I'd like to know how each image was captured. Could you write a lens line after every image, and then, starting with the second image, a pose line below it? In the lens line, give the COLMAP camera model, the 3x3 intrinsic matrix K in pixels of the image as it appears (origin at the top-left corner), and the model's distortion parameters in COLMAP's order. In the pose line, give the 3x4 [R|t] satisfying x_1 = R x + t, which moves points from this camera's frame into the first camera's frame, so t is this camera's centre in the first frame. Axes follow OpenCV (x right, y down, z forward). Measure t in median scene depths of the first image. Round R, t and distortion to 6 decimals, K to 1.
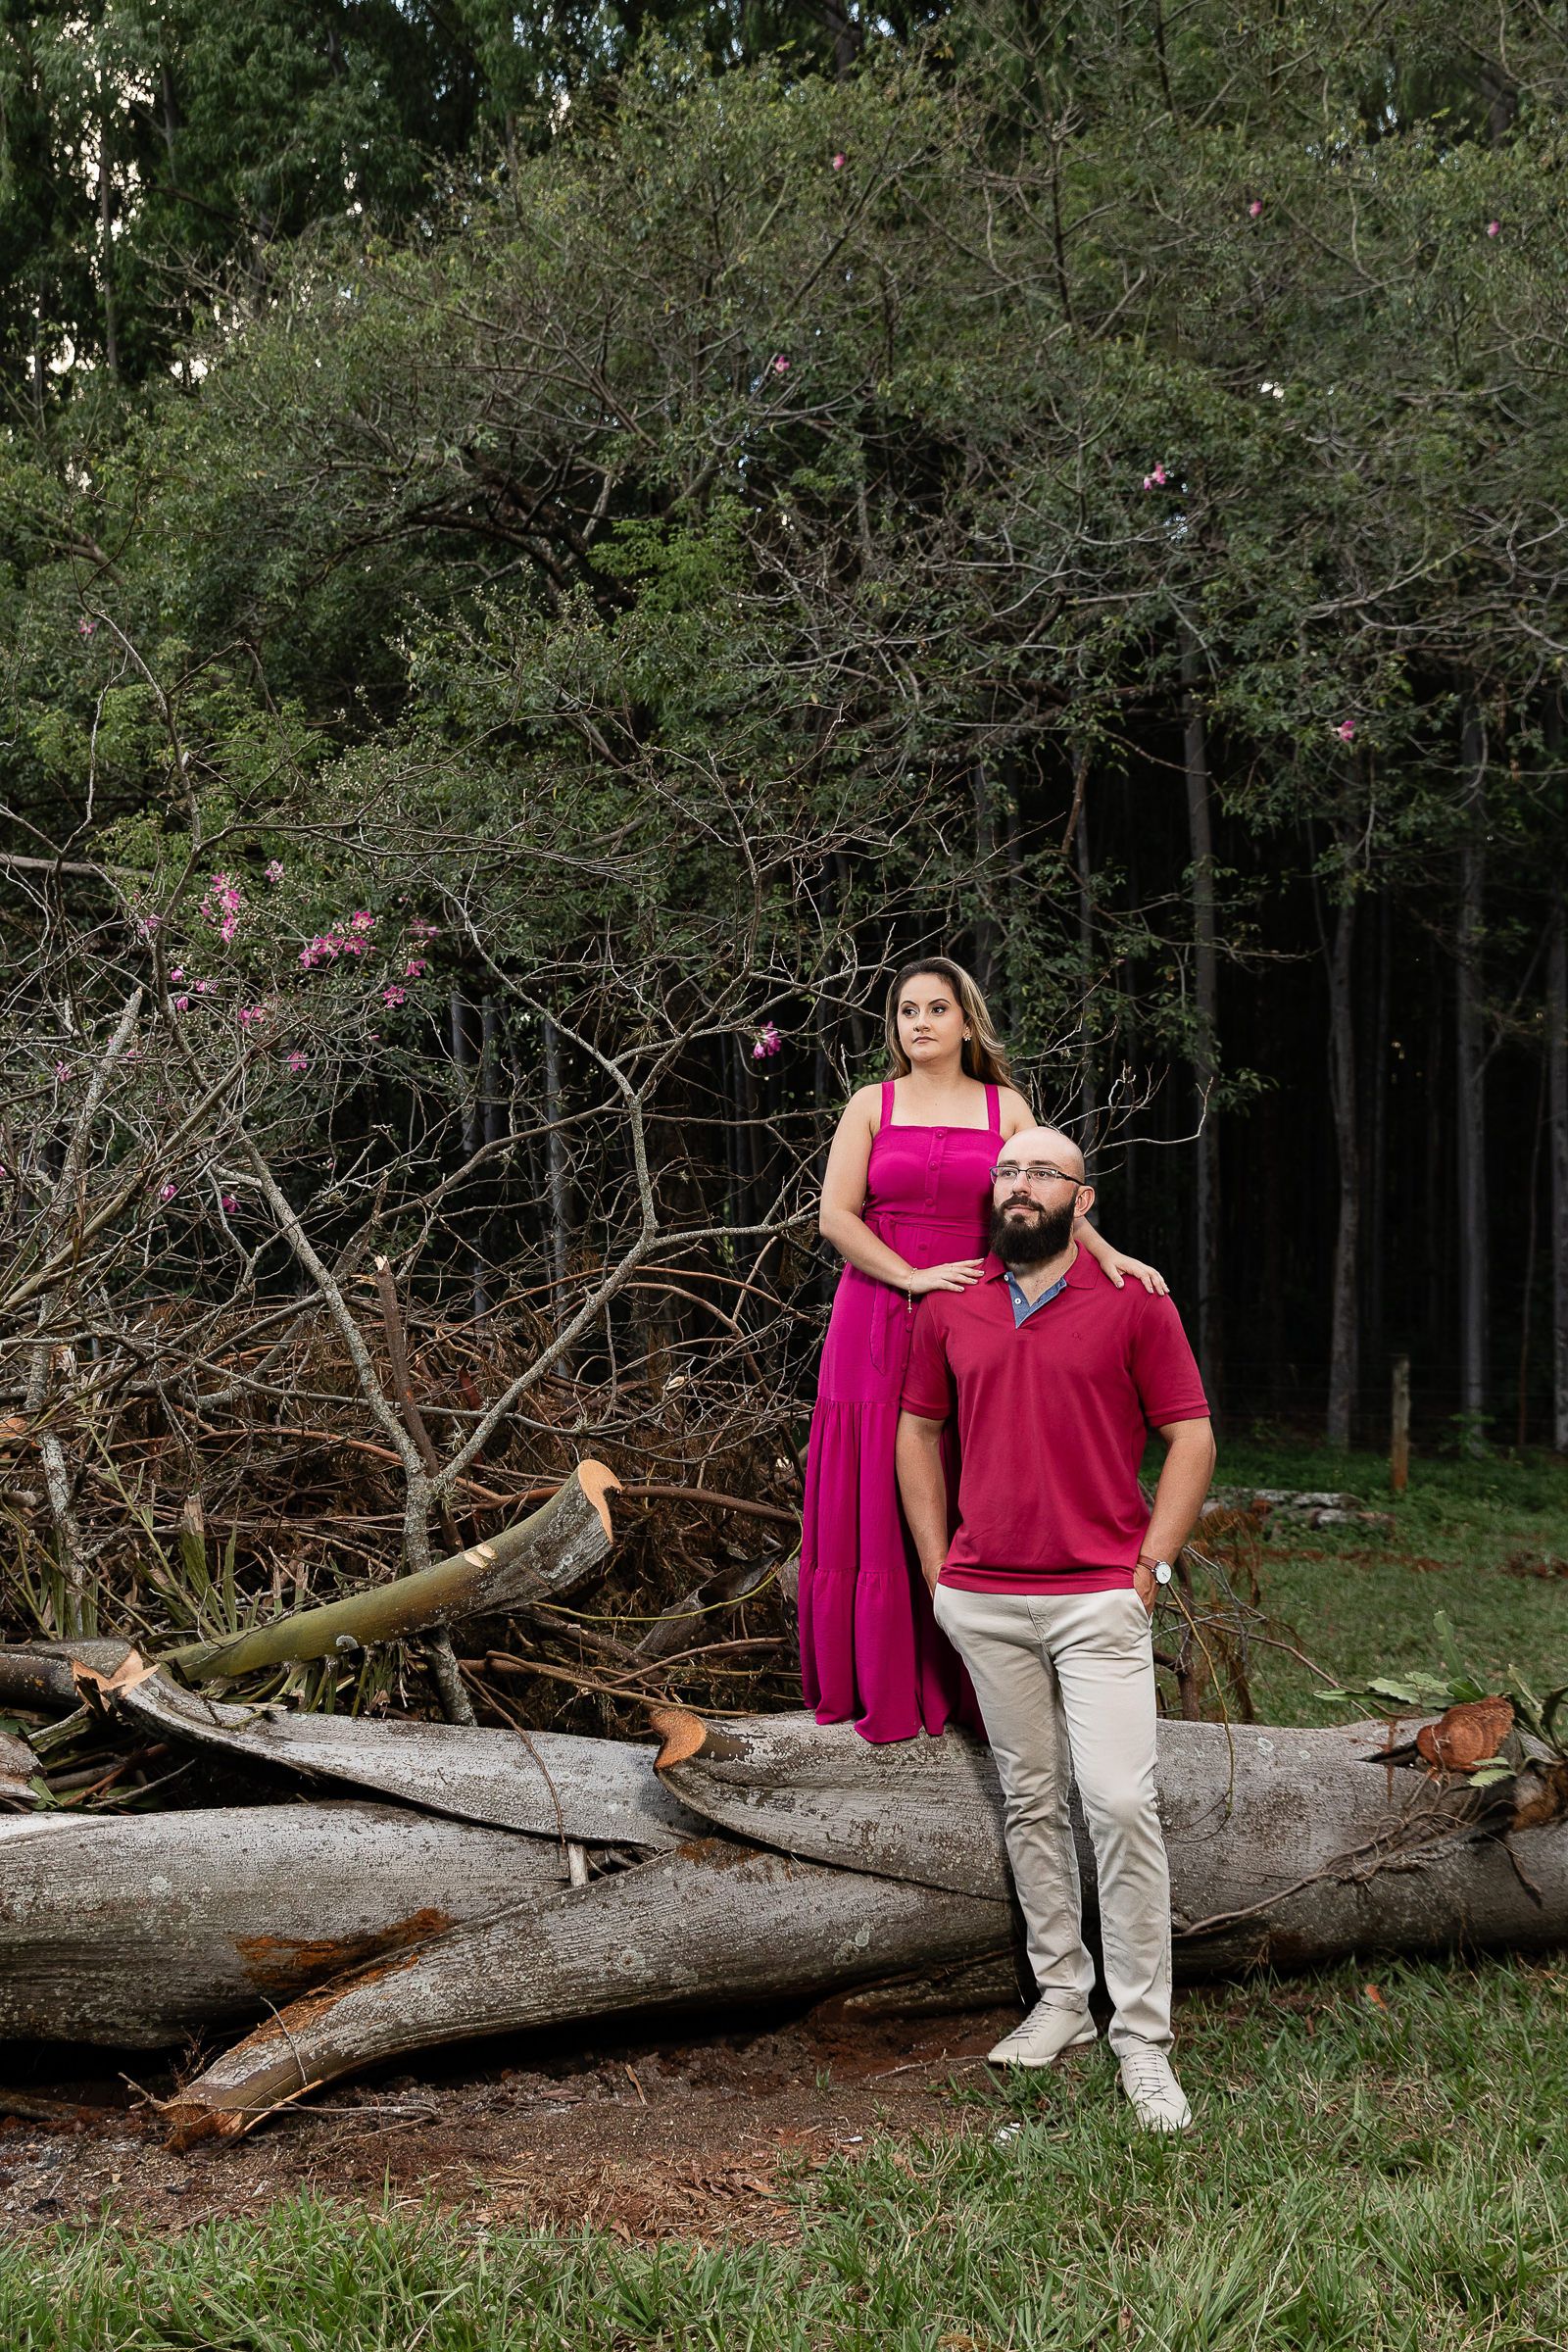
lens RADIAL K [[2559.3, 0, 784.0], [0, 2559.3, 1176.0], [0, 0, 1]] dist [0.000408, -0.000167]
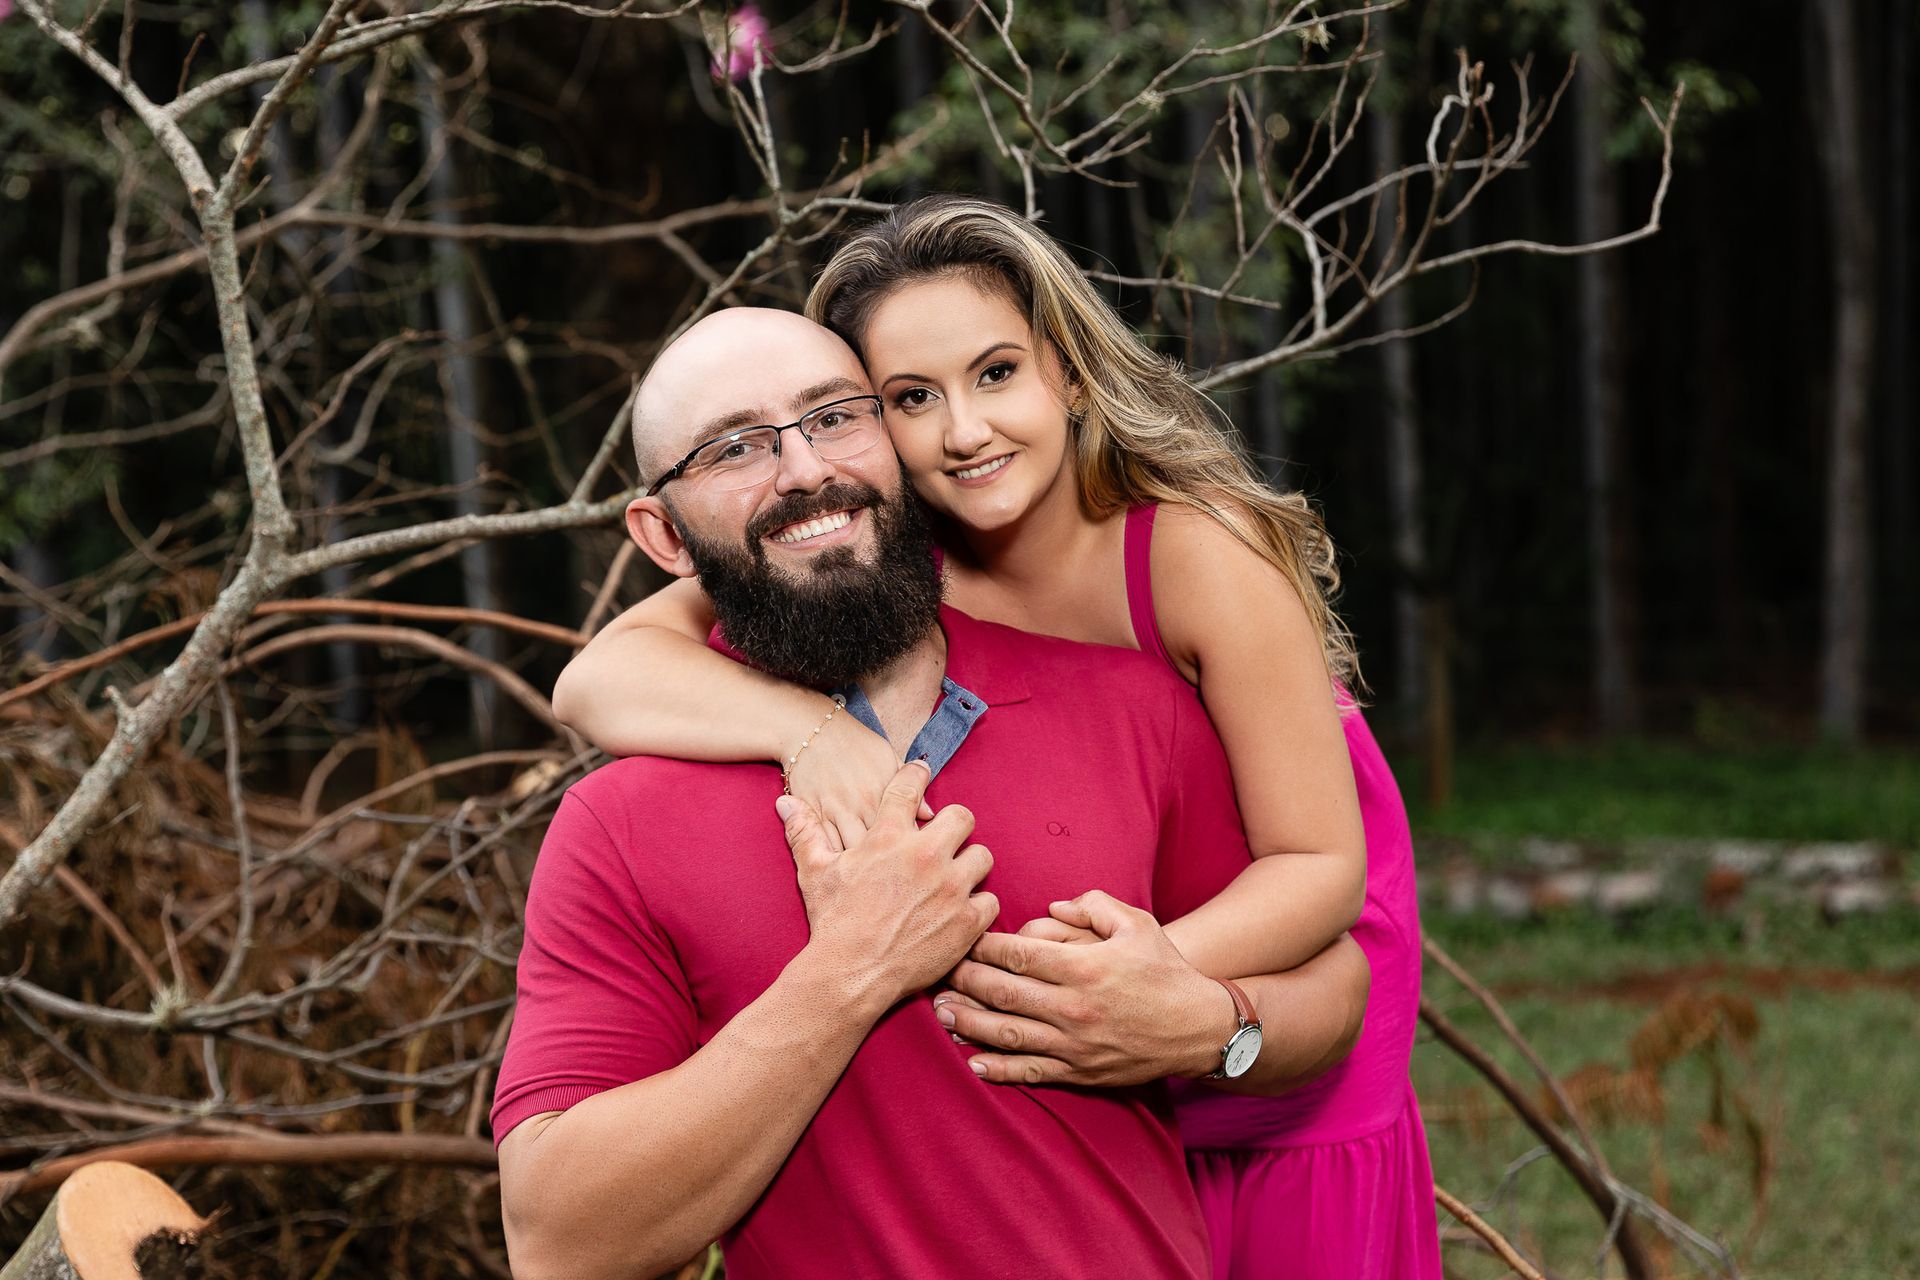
lens RADIAL K [[3546.3, 0, 960.0], [0, 3546.3, 640.0], [0, 0, 1]] dist [0.096460, 0.269752]
pose [[0.998965, -0.045256, -0.004584, 0.043676], [0.045487, 0.993436, 0.104953, -0.012630], [-0.000196, -0.105053, 0.994467, 0.362230]]
